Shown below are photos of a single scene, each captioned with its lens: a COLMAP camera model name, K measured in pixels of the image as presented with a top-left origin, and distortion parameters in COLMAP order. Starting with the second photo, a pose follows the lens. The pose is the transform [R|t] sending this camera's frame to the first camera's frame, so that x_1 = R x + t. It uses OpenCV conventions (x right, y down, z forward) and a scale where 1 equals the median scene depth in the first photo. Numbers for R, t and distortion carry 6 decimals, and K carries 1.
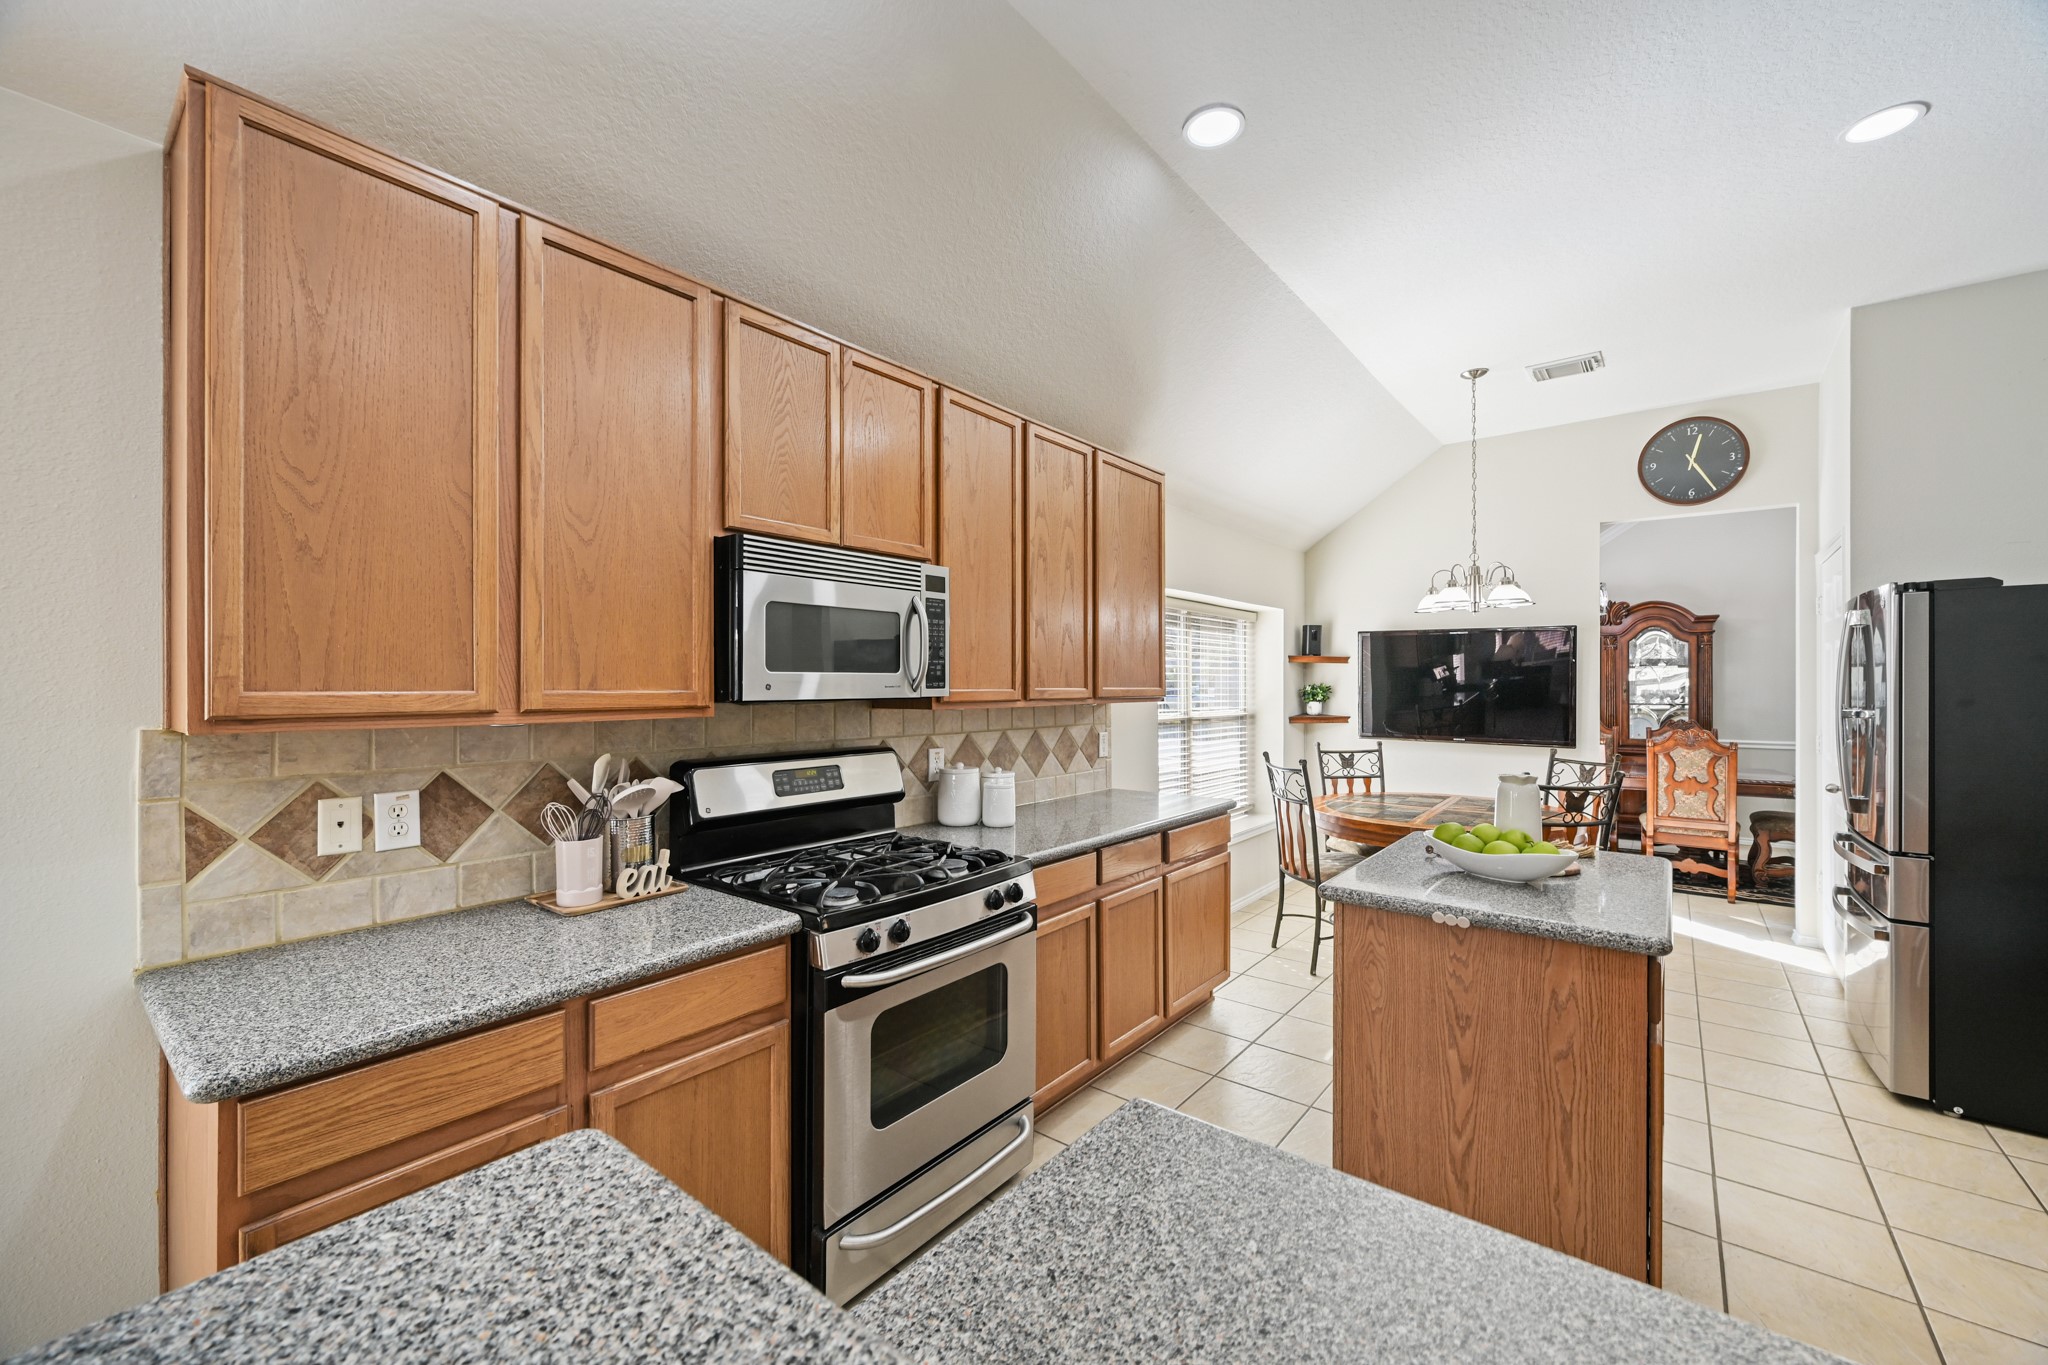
lens RADIAL K [[810.9, 0, 1027.2], [0, 810.9, 680.1], [0, 0, 1]] dist [0.001311, 0.000243]
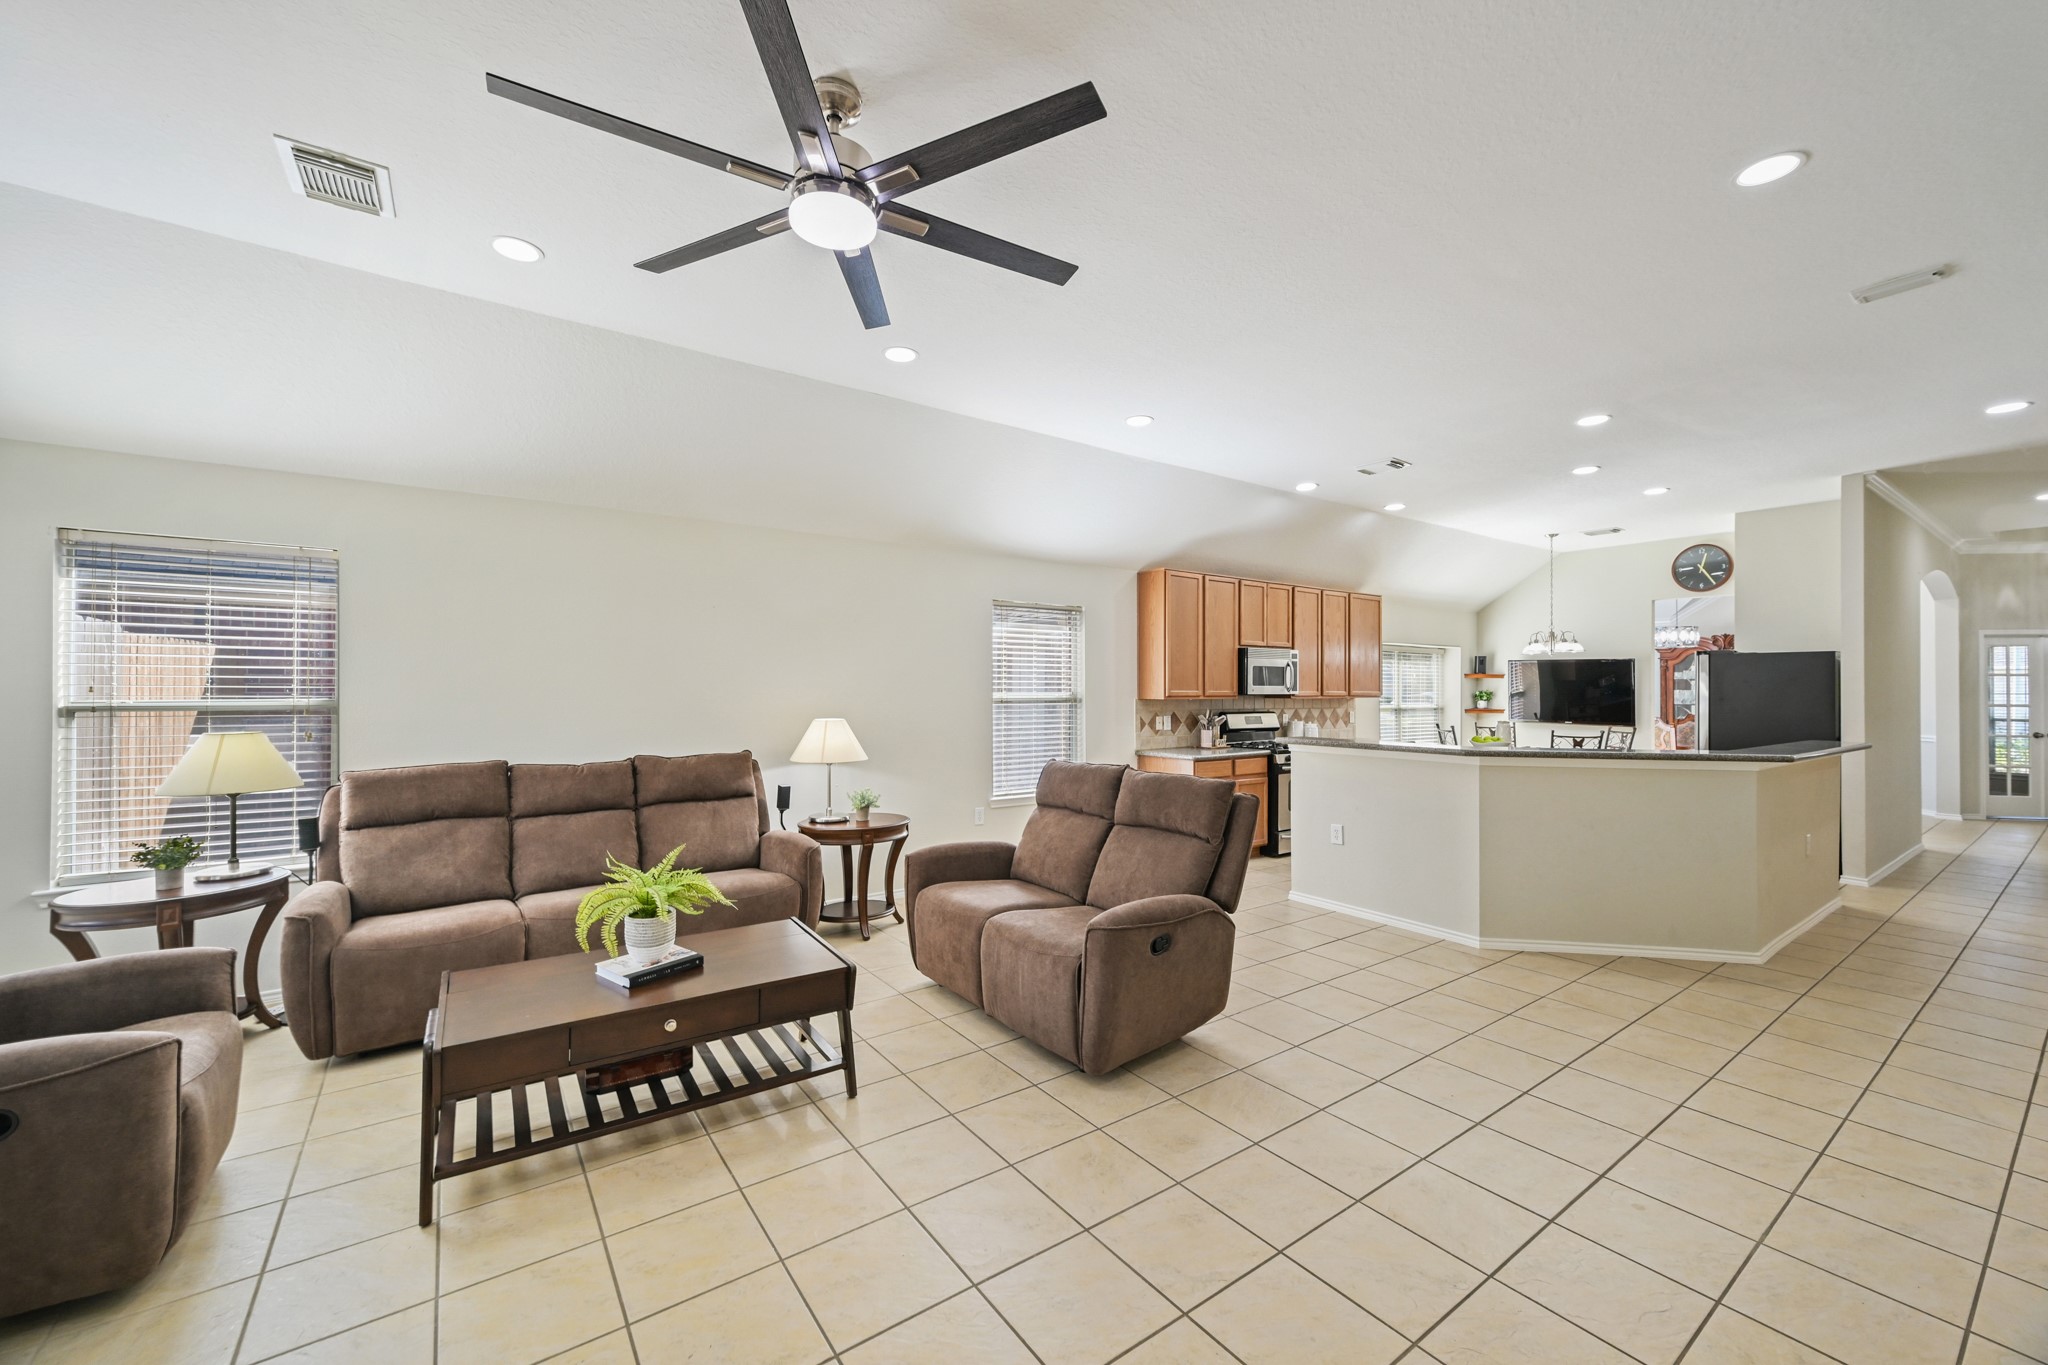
lens RADIAL K [[810.9, 0, 1035.8], [0, 810.9, 686.8], [0, 0, 1]] dist [0.001311, 0.000243]
pose [[0.964255, 0.005398, -0.264922, -0.194100], [-0.004184, 0.999978, 0.005145, -0.014208], [0.264944, -0.003853, 0.964256, -1.742855]]
